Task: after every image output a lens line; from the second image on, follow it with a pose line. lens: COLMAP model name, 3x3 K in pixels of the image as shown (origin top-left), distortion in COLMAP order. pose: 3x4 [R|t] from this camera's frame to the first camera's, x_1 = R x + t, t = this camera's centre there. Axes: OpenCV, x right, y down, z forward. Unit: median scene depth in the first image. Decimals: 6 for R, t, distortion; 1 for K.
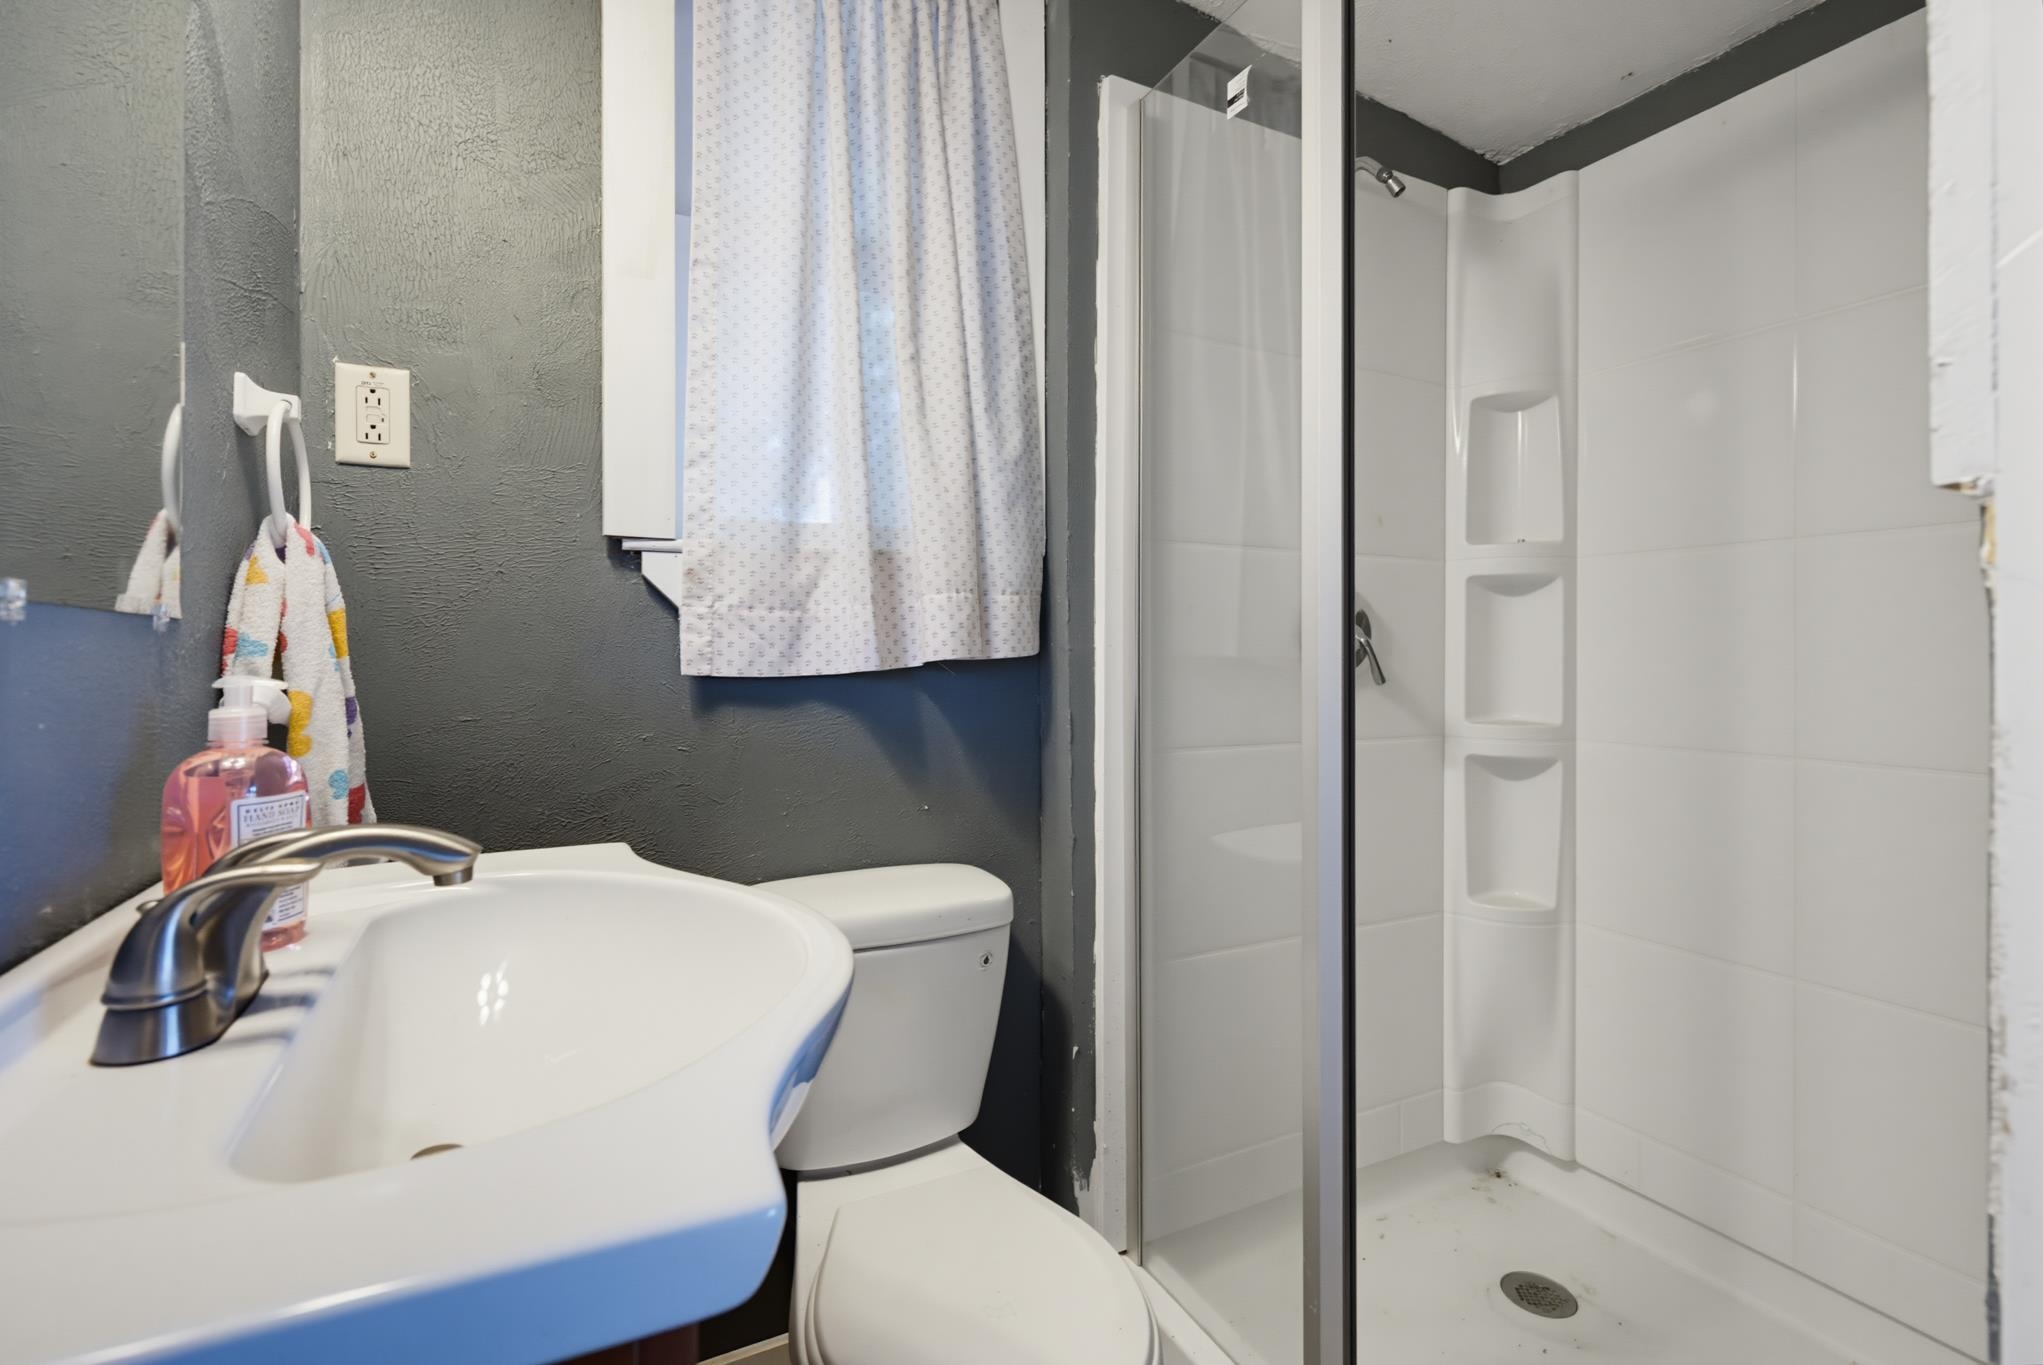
lens RADIAL K [[917.4, 0, 1019.5], [0, 917.4, 657.9], [0, 0, 1]] dist [-0.002479, -0.000210]
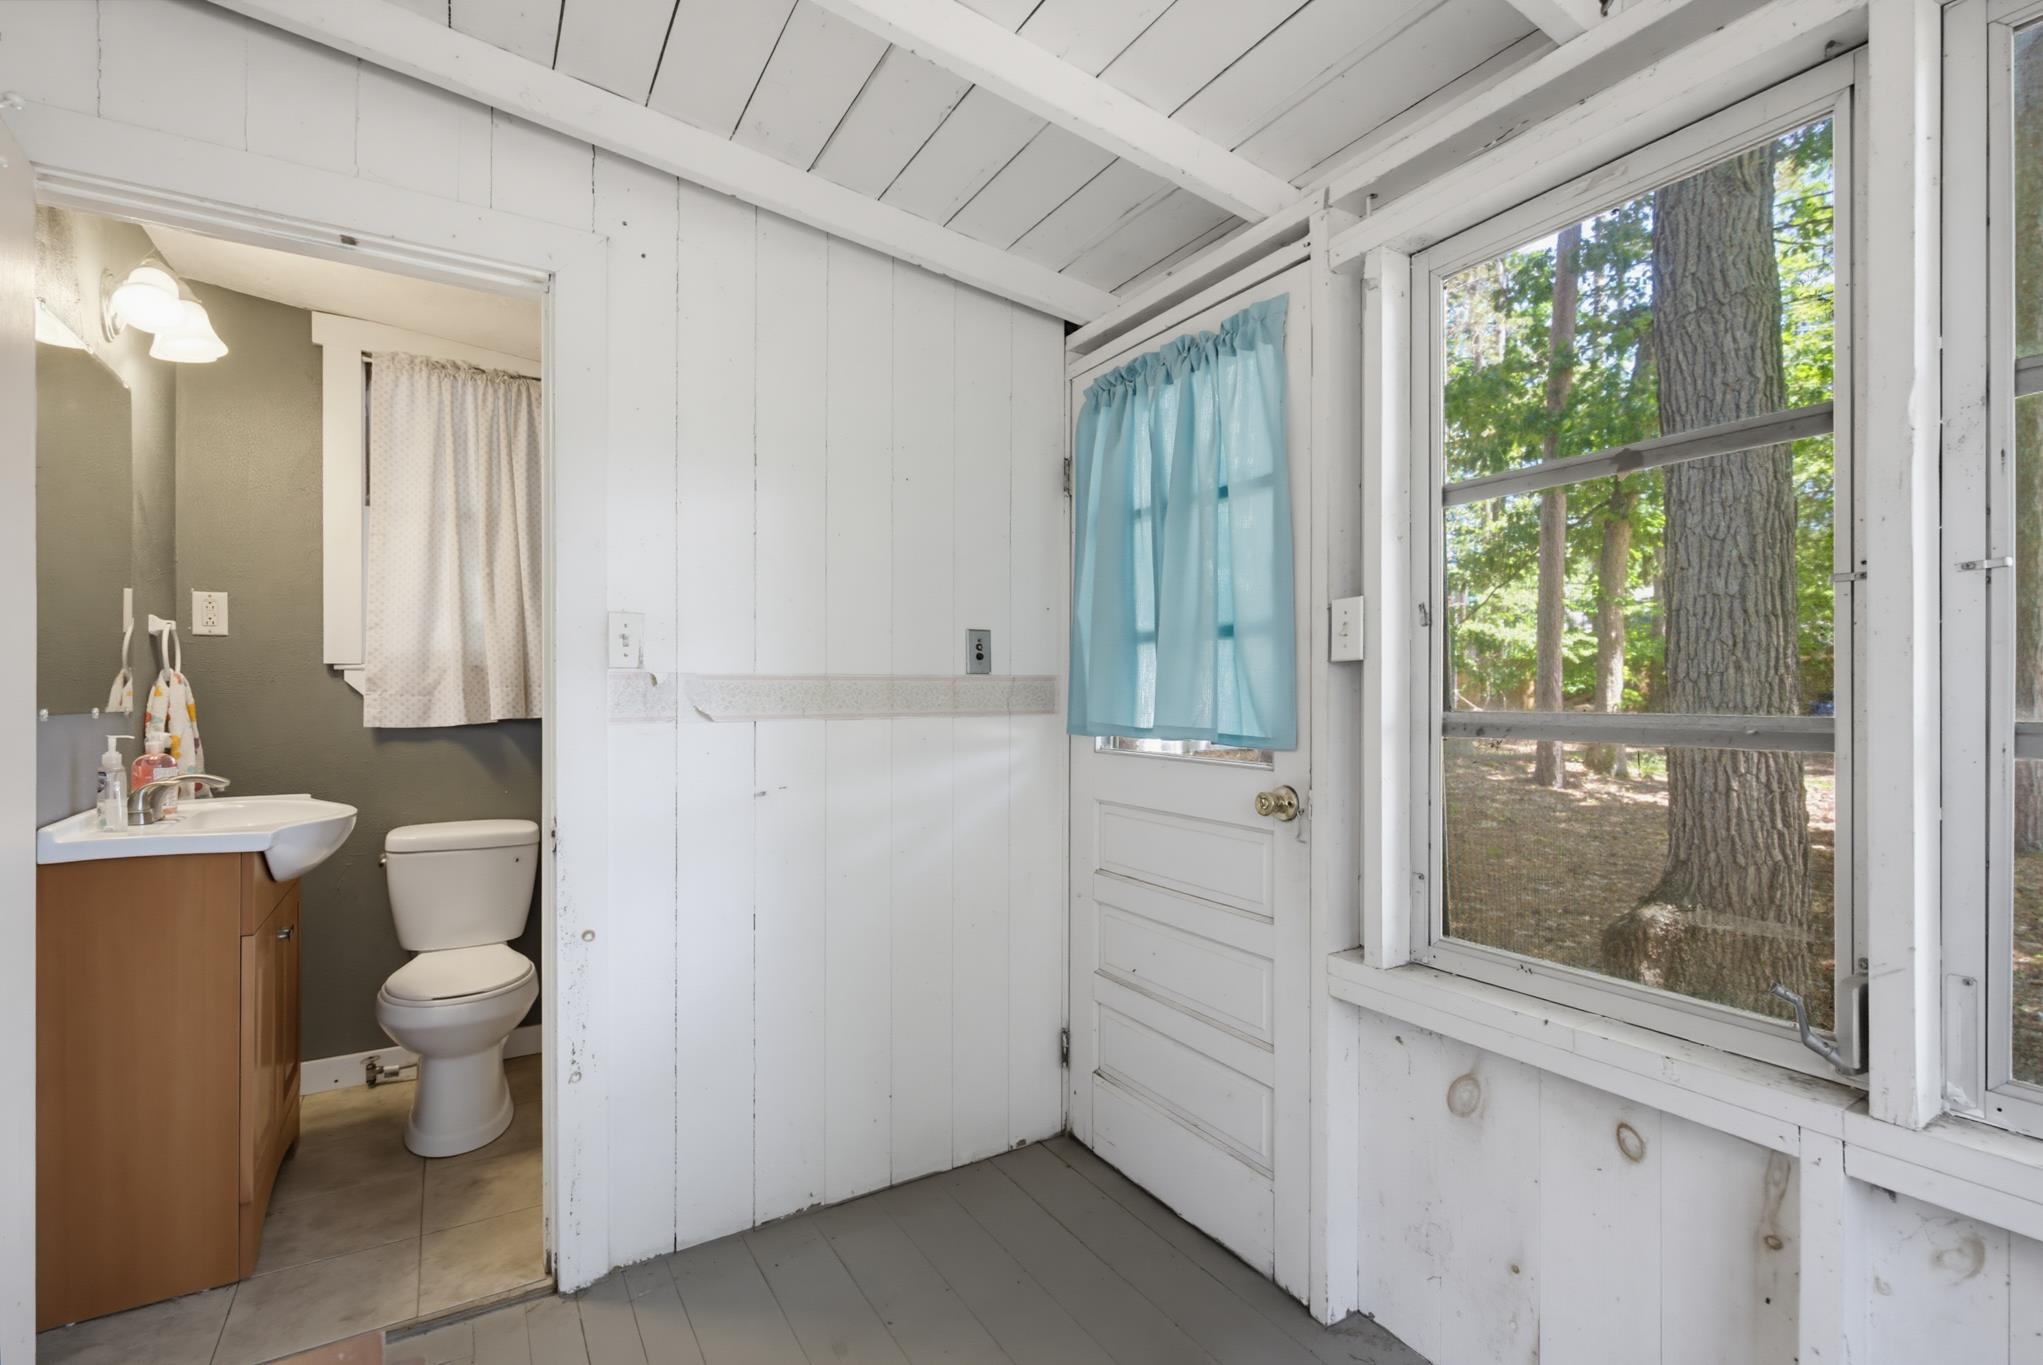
lens RADIAL K [[915.5, 0, 1012.8], [0, 915.5, 690.5], [0, 0, 1]] dist [0.000589, -0.000350]
pose [[0.997230, -0.000892, 0.074379, 0.952704], [0.001308, 0.999984, -0.005548, -0.051262], [-0.074373, 0.005630, 0.997215, -1.211745]]
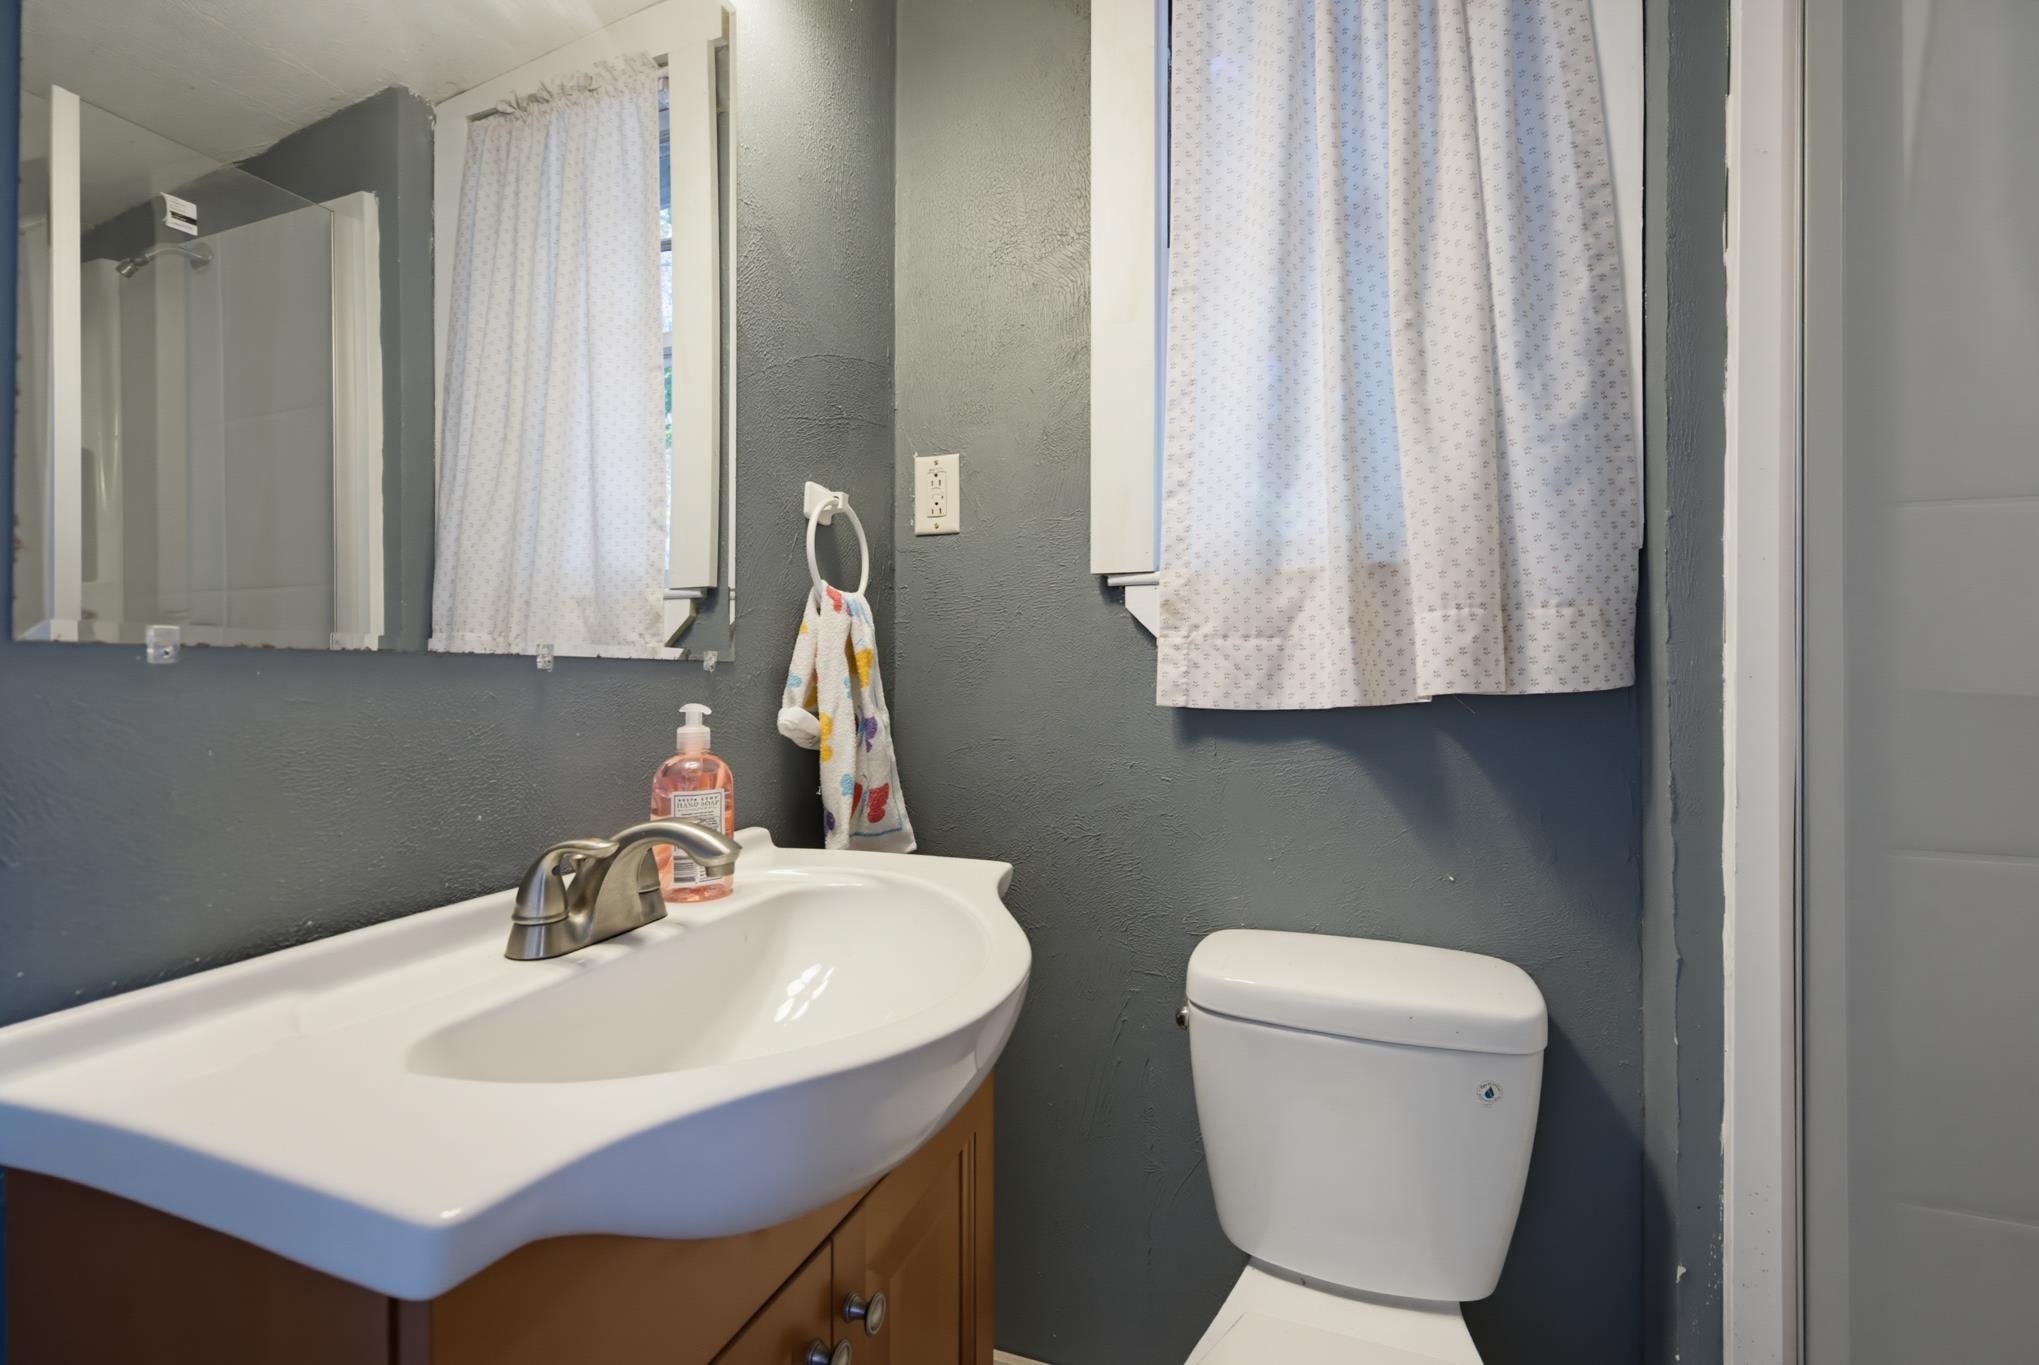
lens RADIAL K [[905.2, 0, 1022.7], [0, 905.2, 675.1], [0, 0, 1]] dist [0.002498, -0.000488]
pose [[0.678599, 0.000776, -0.734509, 0.250083], [-0.004405, 0.999986, -0.003013, -0.010887], [0.734496, 0.005280, 0.678592, 0.207423]]
